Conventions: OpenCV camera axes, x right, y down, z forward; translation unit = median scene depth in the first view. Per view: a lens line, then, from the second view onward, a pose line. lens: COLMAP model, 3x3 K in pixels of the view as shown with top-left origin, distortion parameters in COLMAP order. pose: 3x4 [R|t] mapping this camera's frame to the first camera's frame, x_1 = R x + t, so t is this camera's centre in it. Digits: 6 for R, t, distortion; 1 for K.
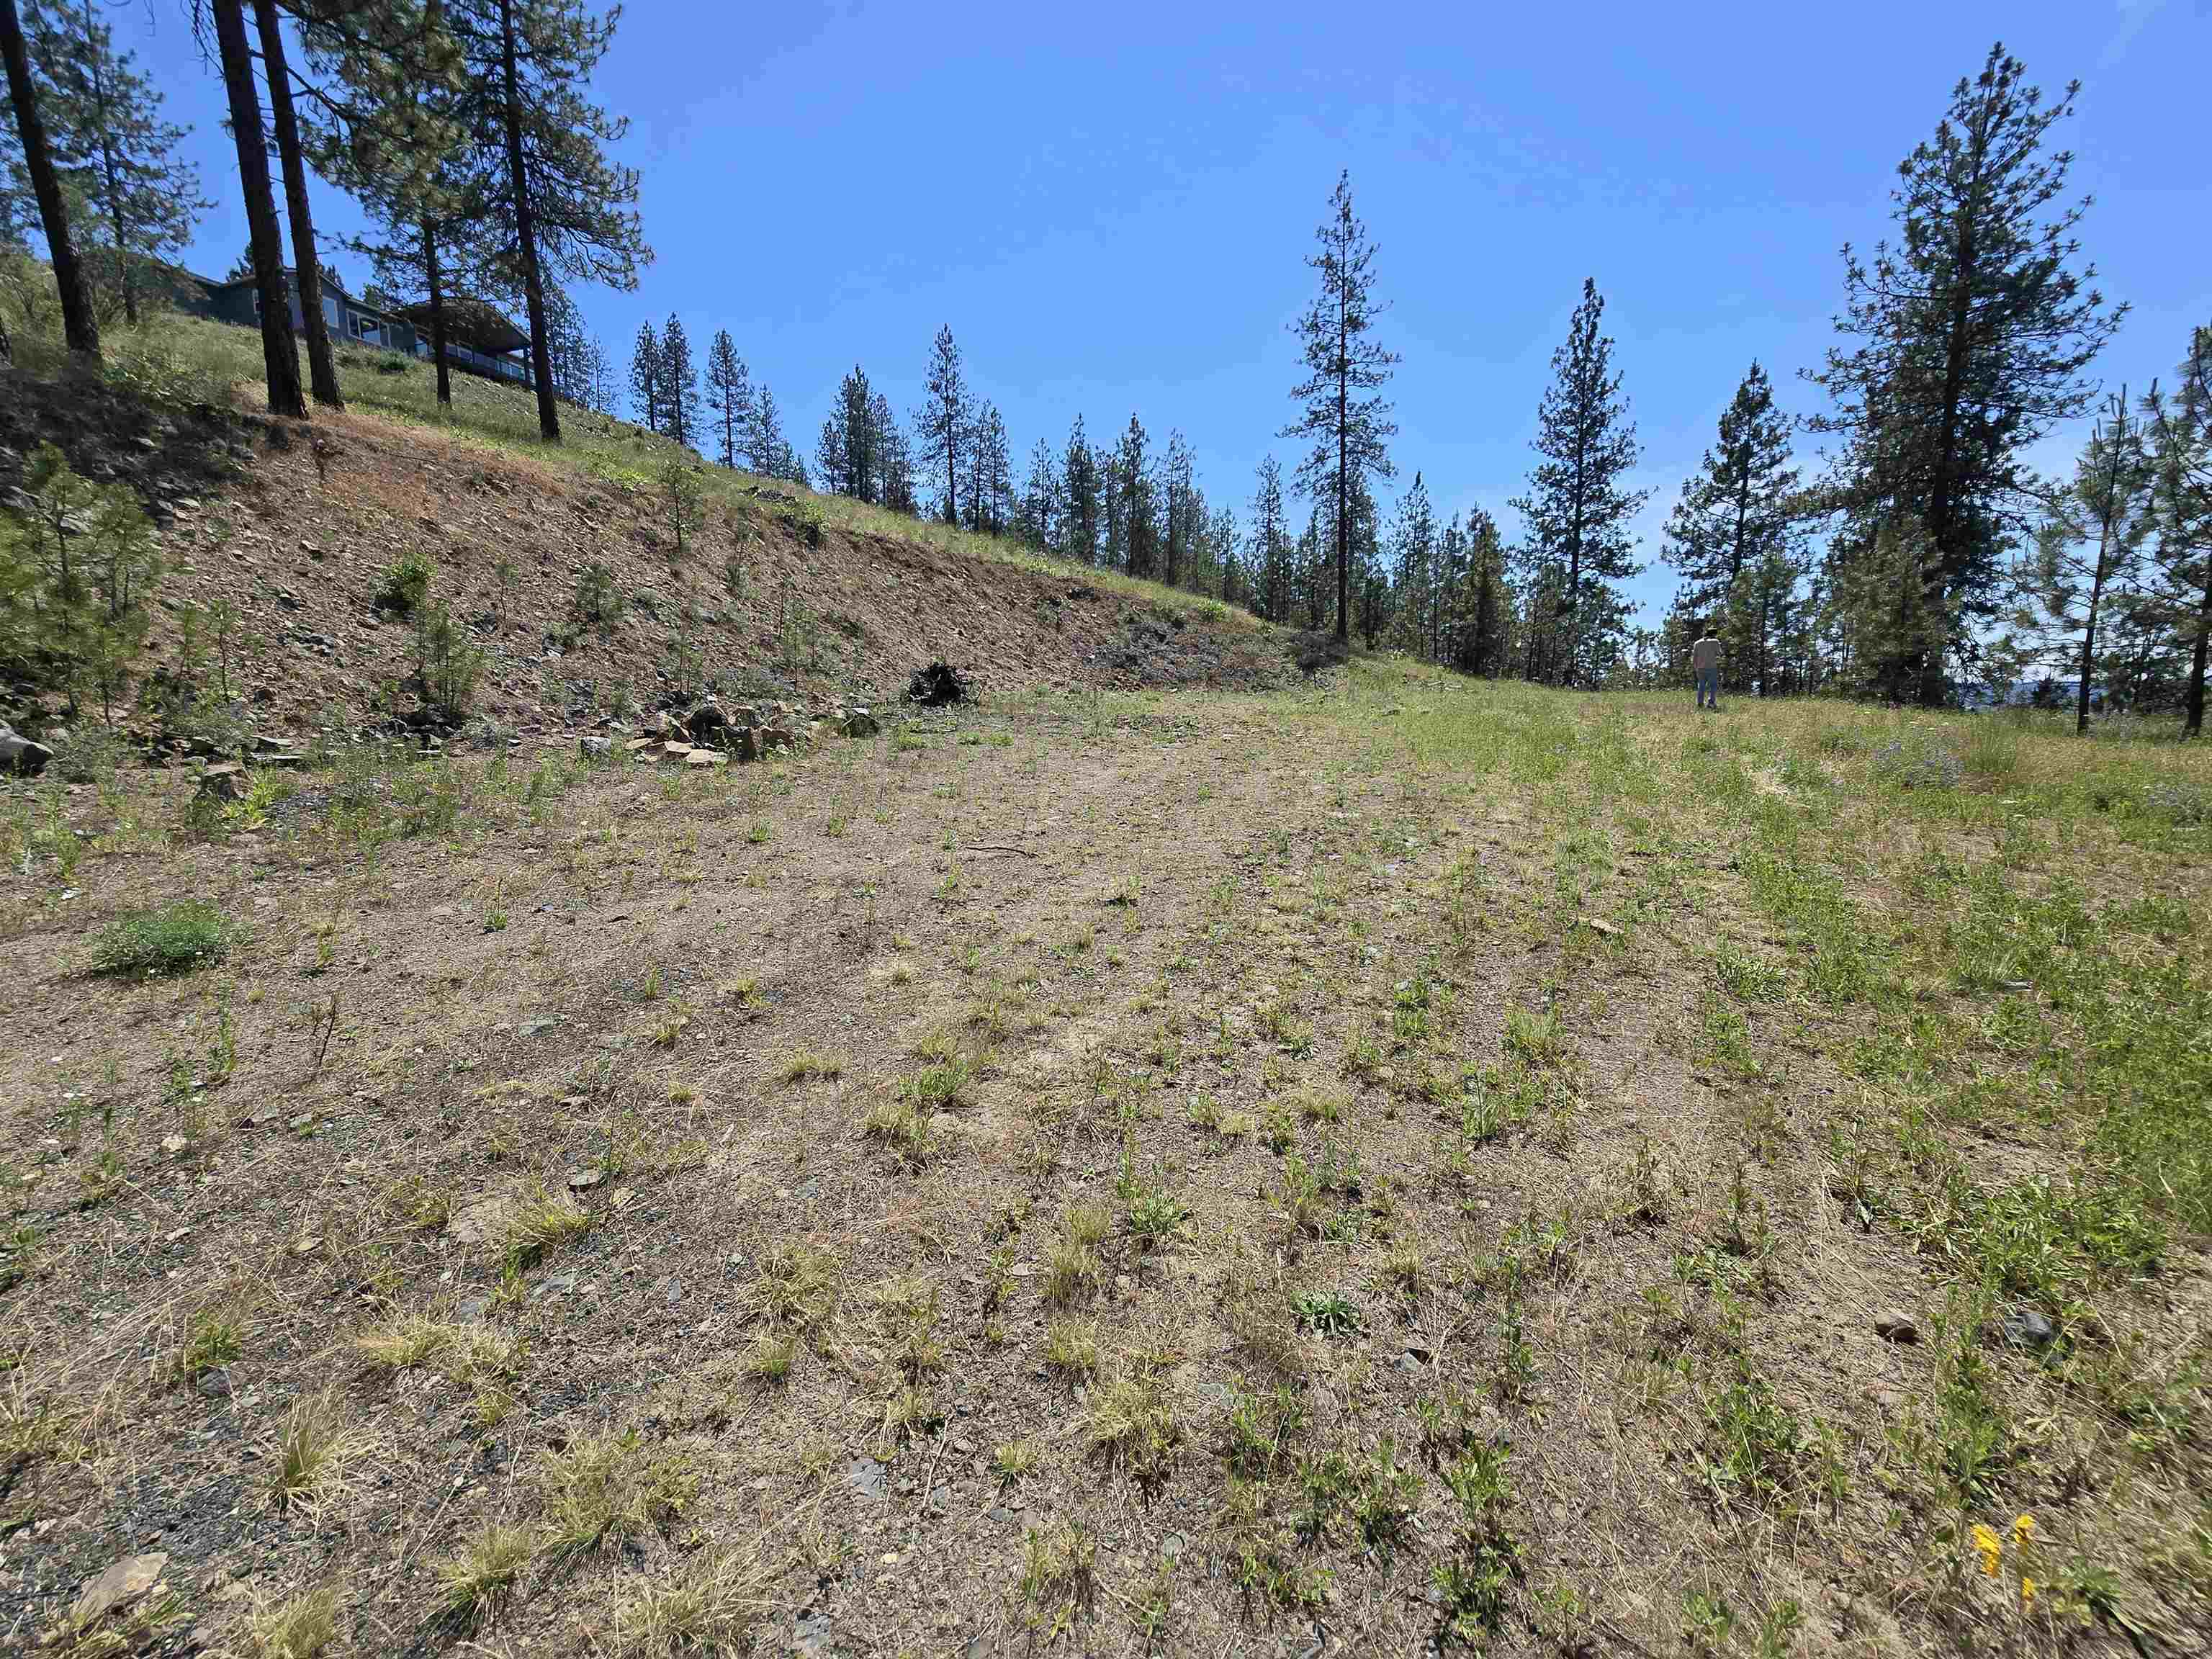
lens RADIAL K [[970.2, 0, 1109.0], [0, 970.2, 865.5], [0, 0, 1]] dist [-0.015991, 0.000288]
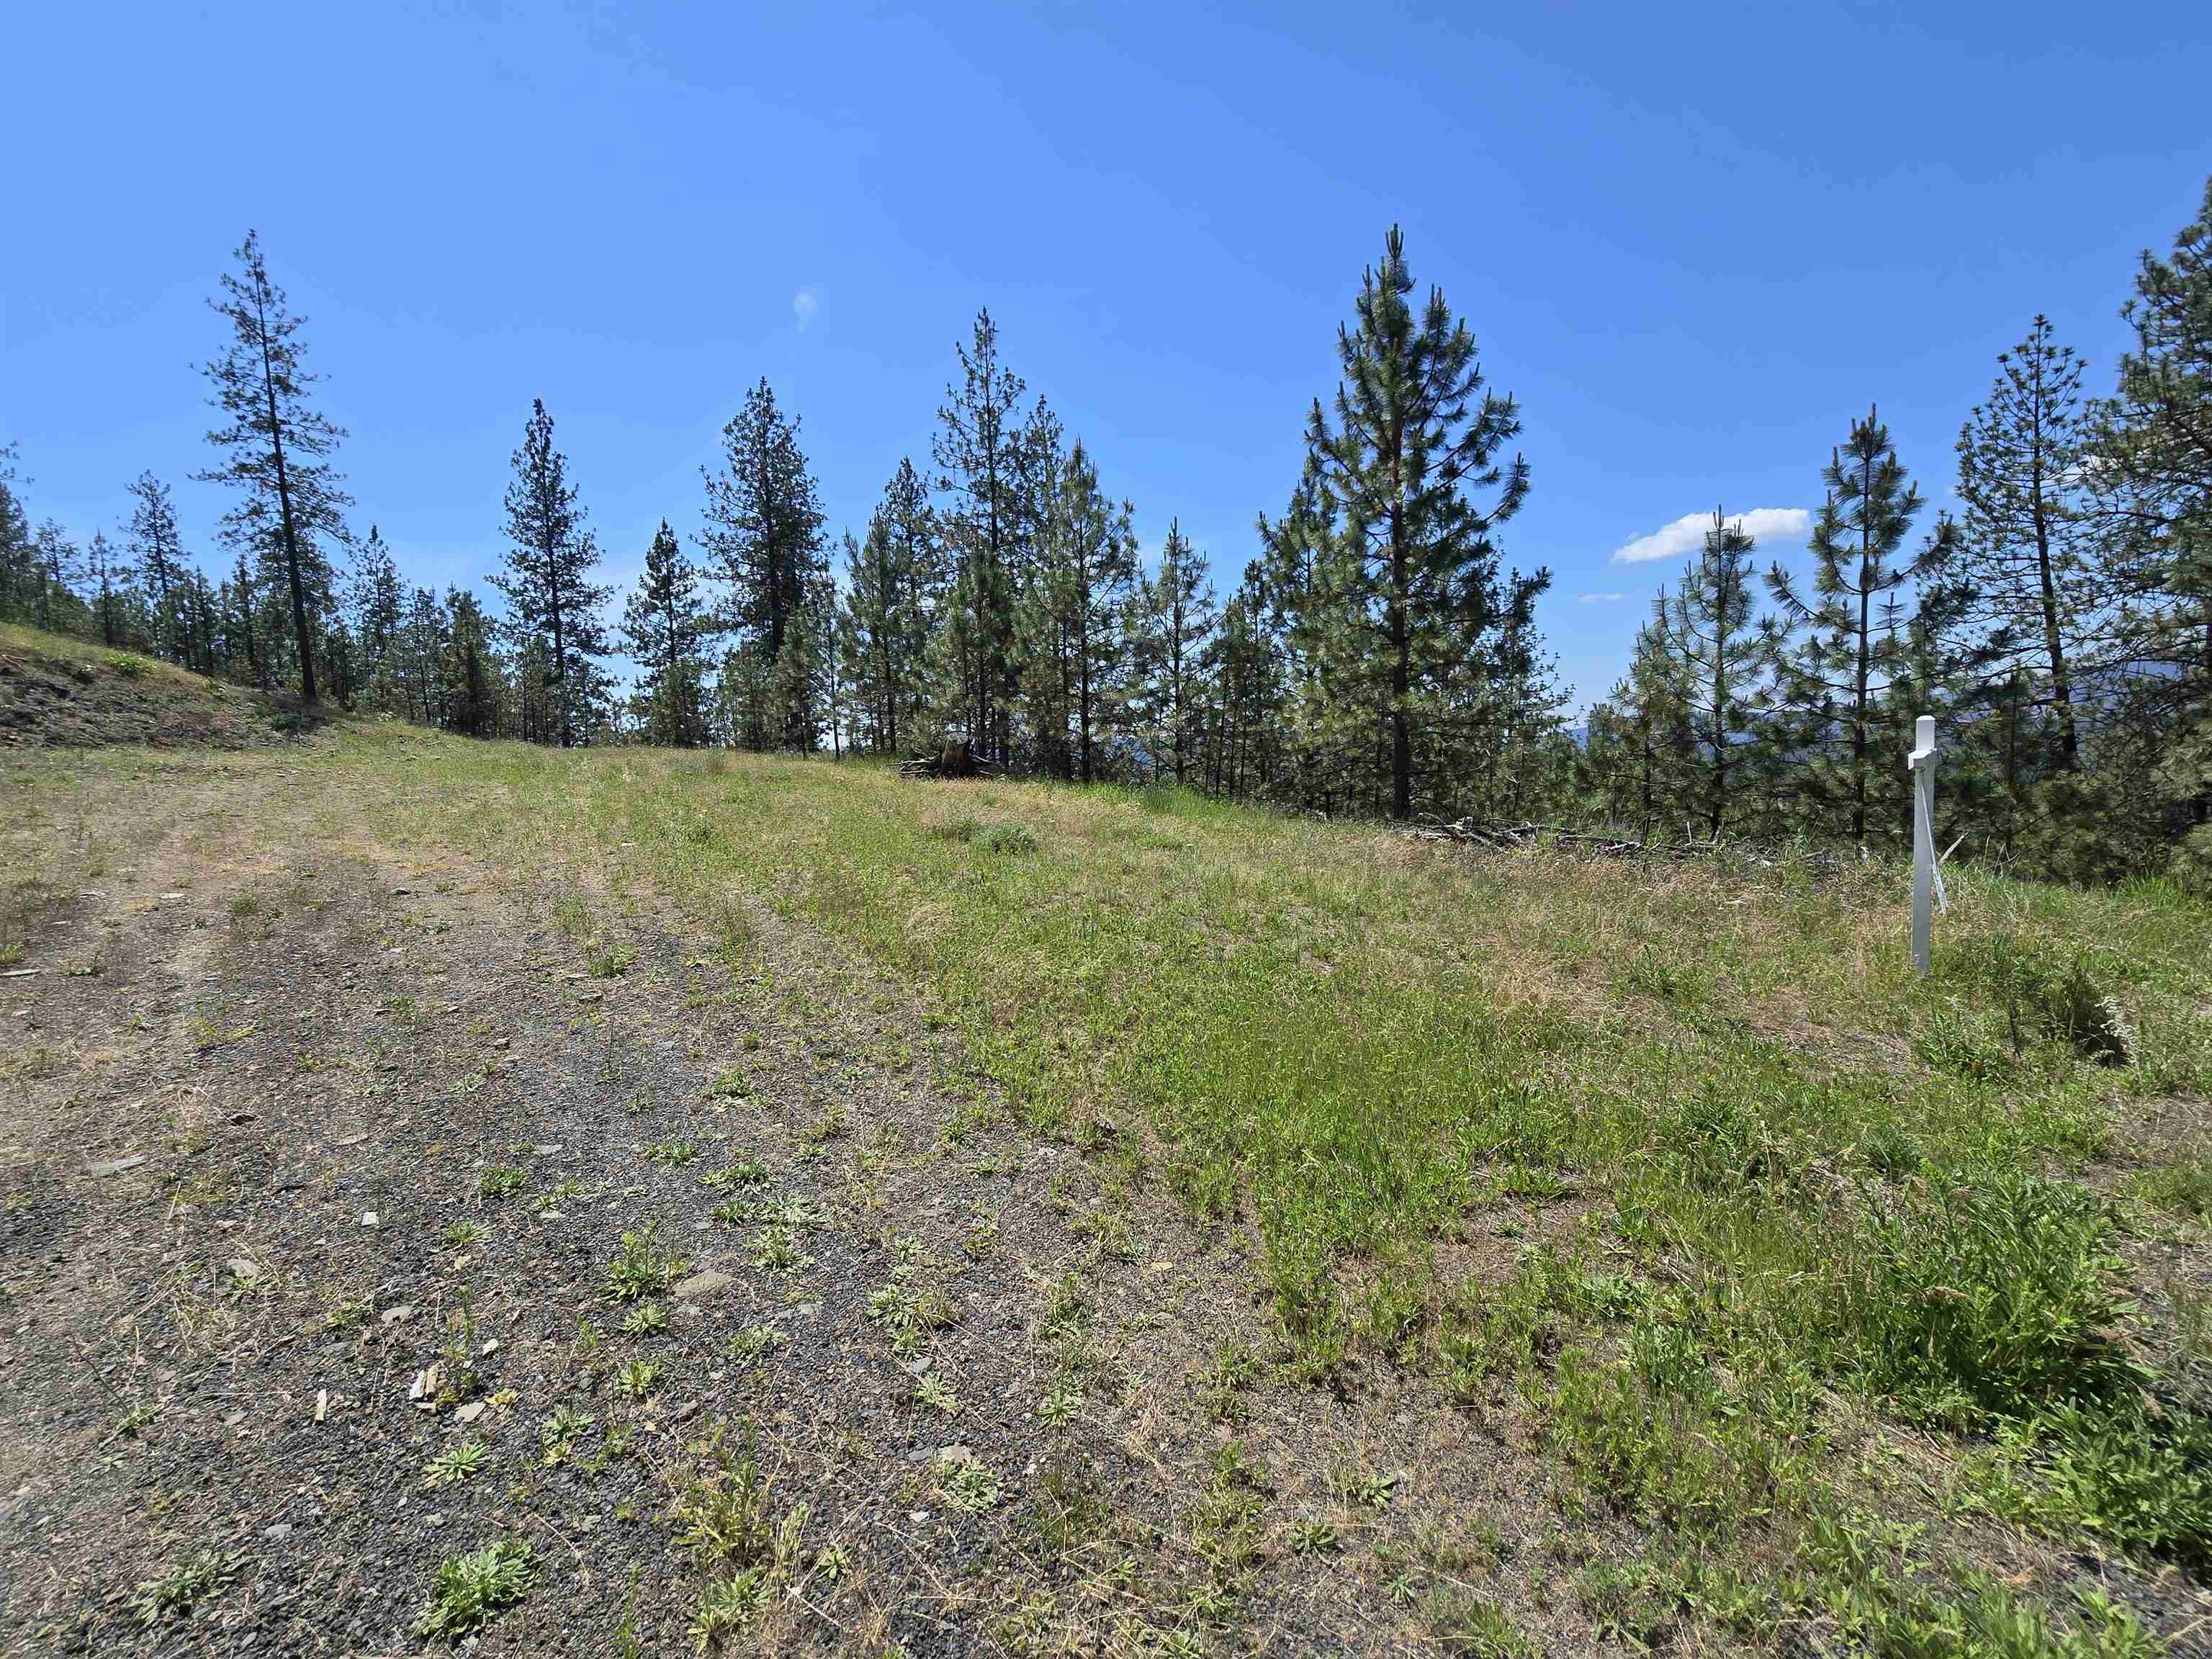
lens RADIAL K [[944.7, 0, 1106.0], [0, 944.7, 829.5], [0, 0, 1]] dist [-0.001764, 0.003050]
pose [[0.585869, -0.076214, 0.806814, -0.066463], [0.156102, 0.987537, -0.020068, 0.036933], [-0.795229, 0.137702, 0.590465, -0.172102]]
